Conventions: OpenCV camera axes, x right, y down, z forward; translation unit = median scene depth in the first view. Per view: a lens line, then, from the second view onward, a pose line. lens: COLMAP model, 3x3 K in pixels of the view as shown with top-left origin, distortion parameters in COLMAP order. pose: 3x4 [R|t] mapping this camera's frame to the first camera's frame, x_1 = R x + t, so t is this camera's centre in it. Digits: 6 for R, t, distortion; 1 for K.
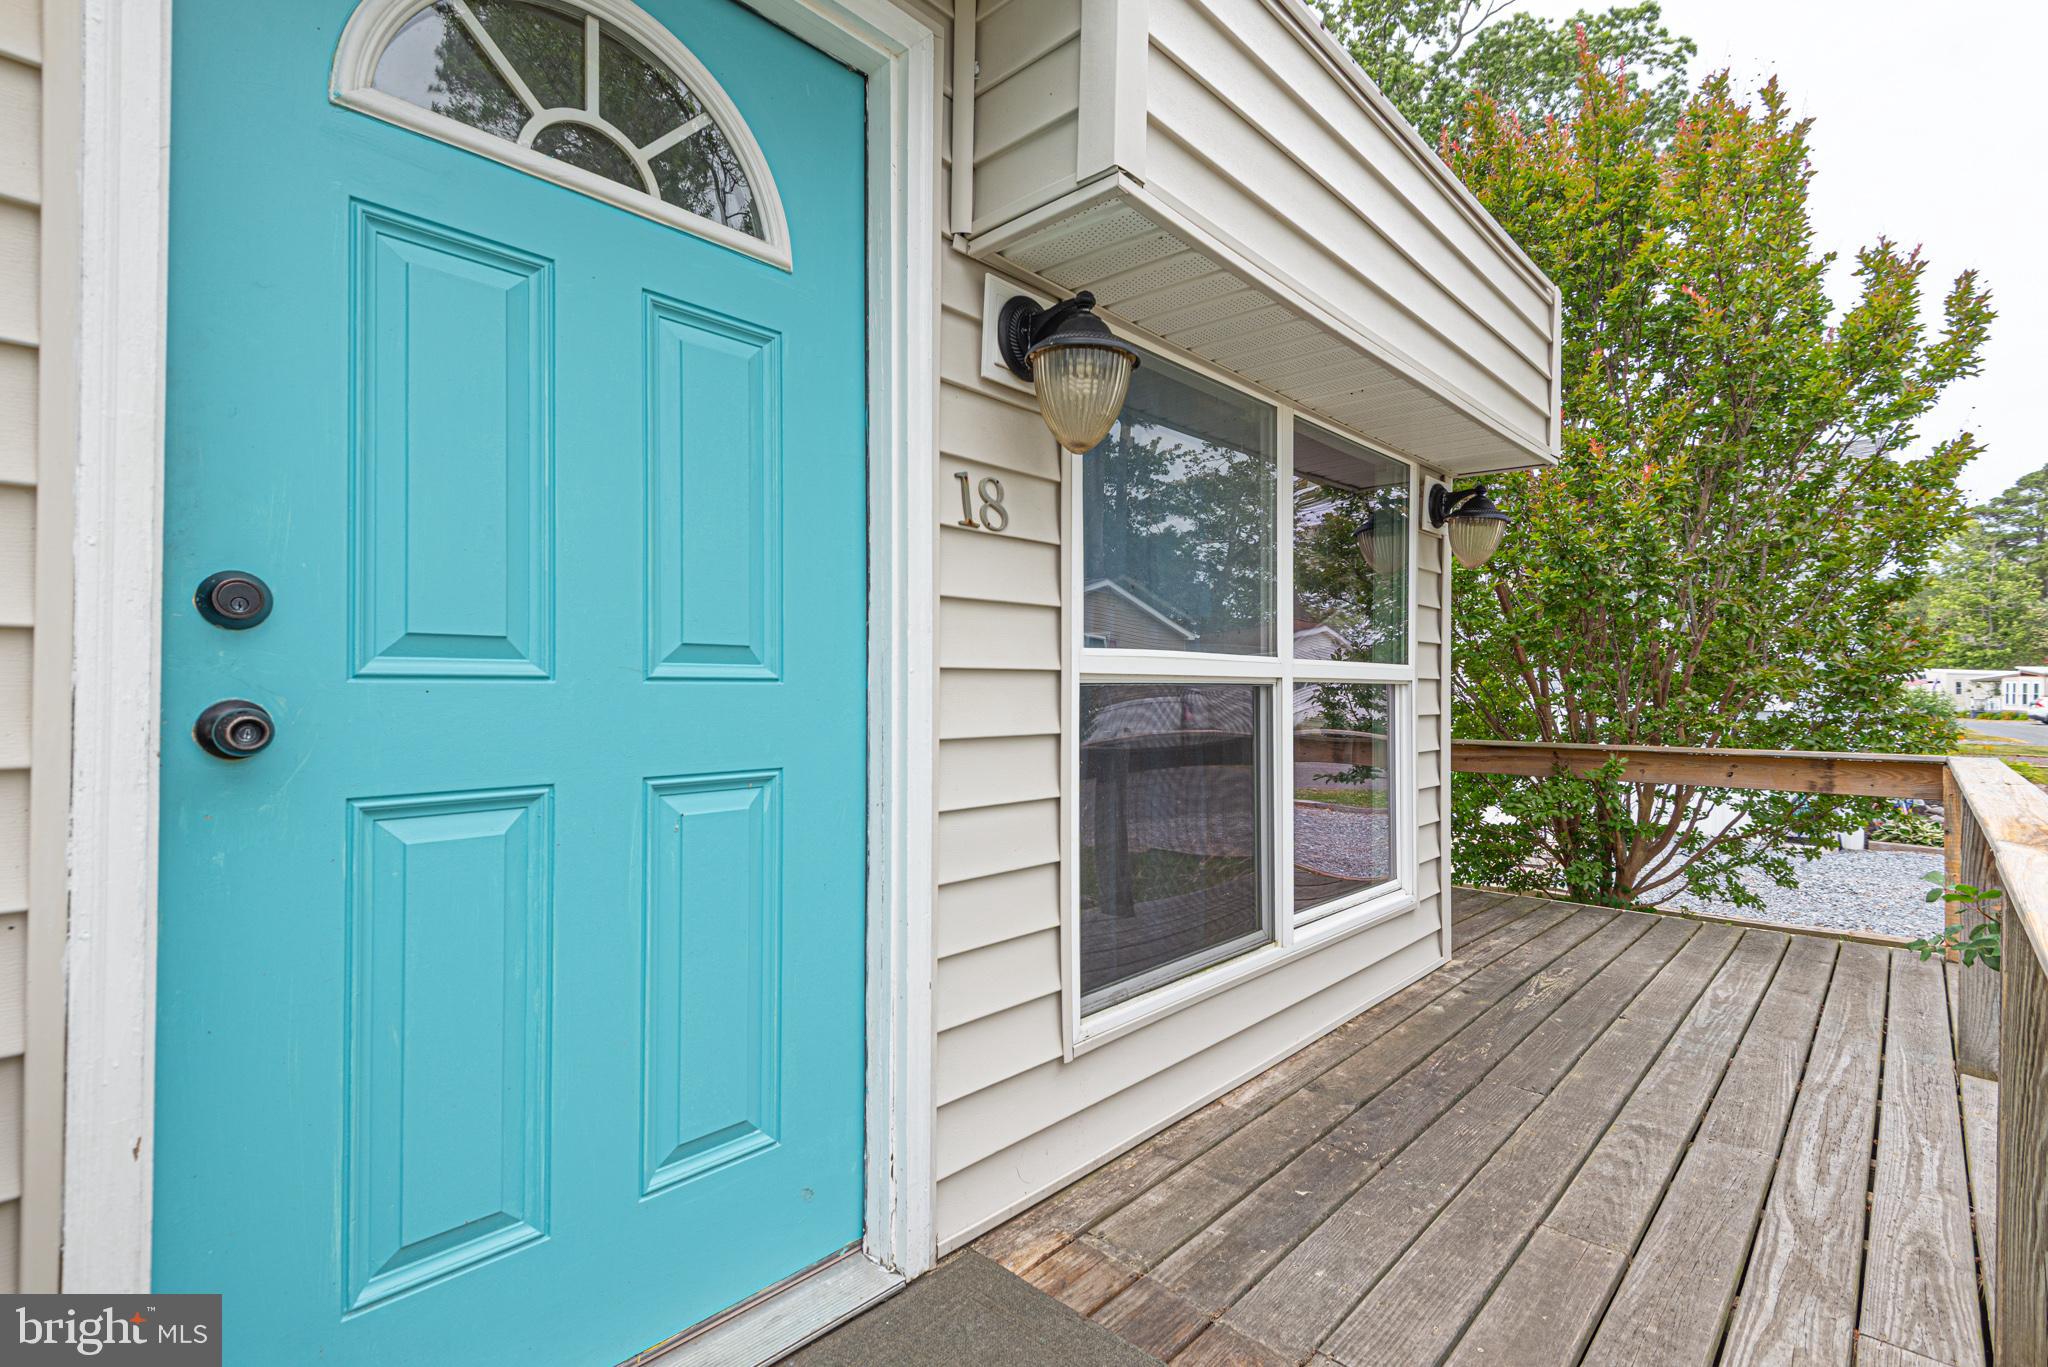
lens RADIAL K [[935.1, 0, 1043.1], [0, 935.1, 684.1], [0, 0, 1]] dist [0.025220, -0.014598]
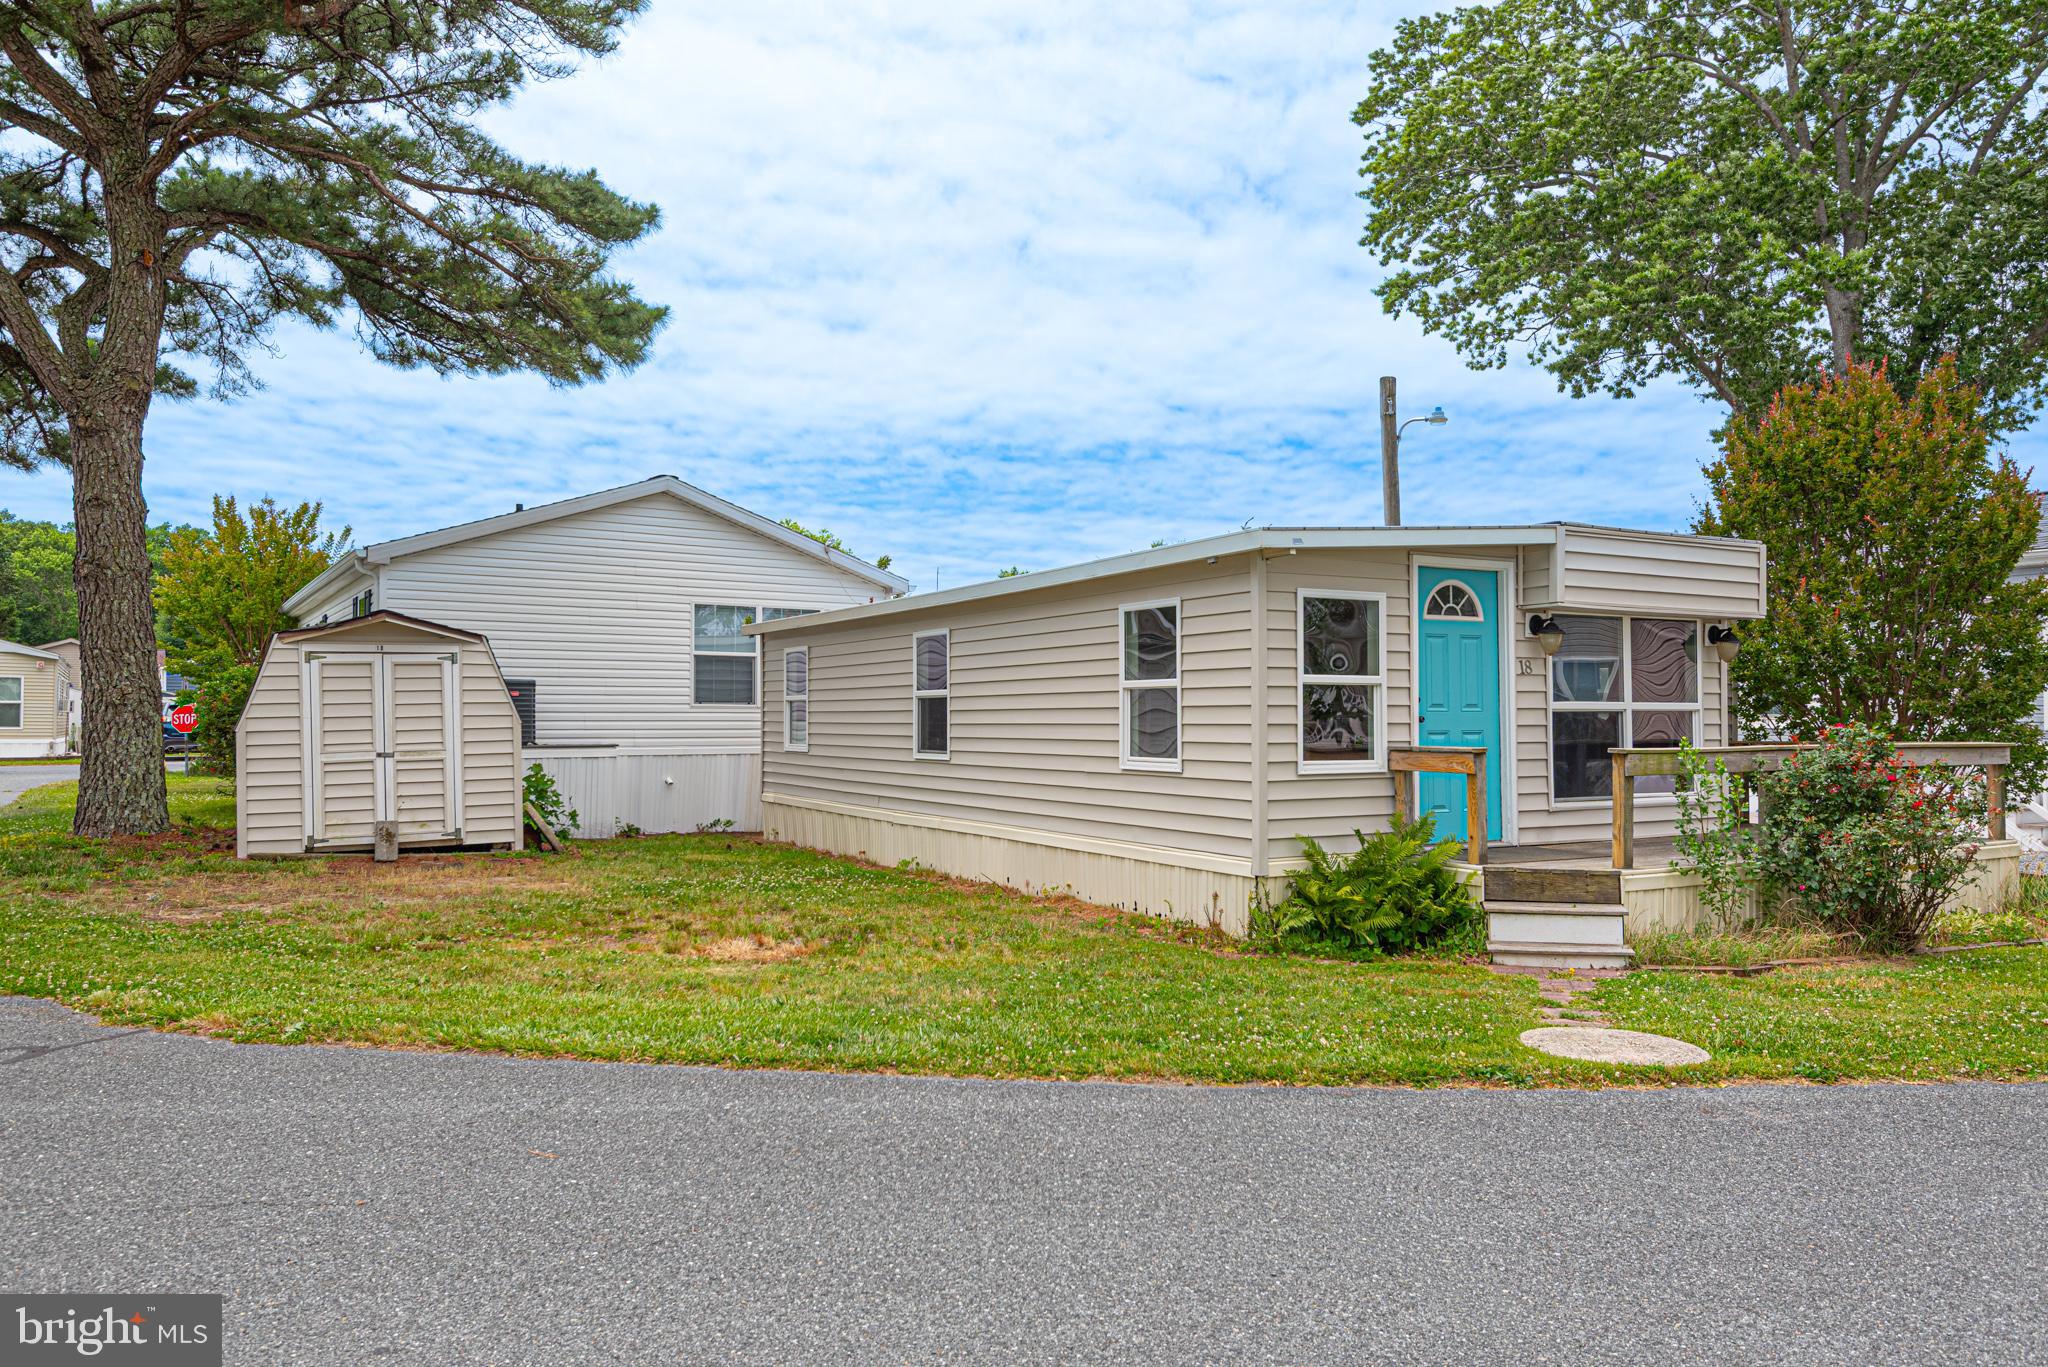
lens RADIAL K [[1450.6, 0, 1020.0], [0, 1450.6, 693.1], [0, 0, 1]] dist [0.044883, -0.009652]
pose [[0.954654, -0.011356, -0.297502, -0.279874], [0.006918, 0.999849, -0.015965, 0.003814], [0.297639, 0.013182, 0.954588, -5.716895]]
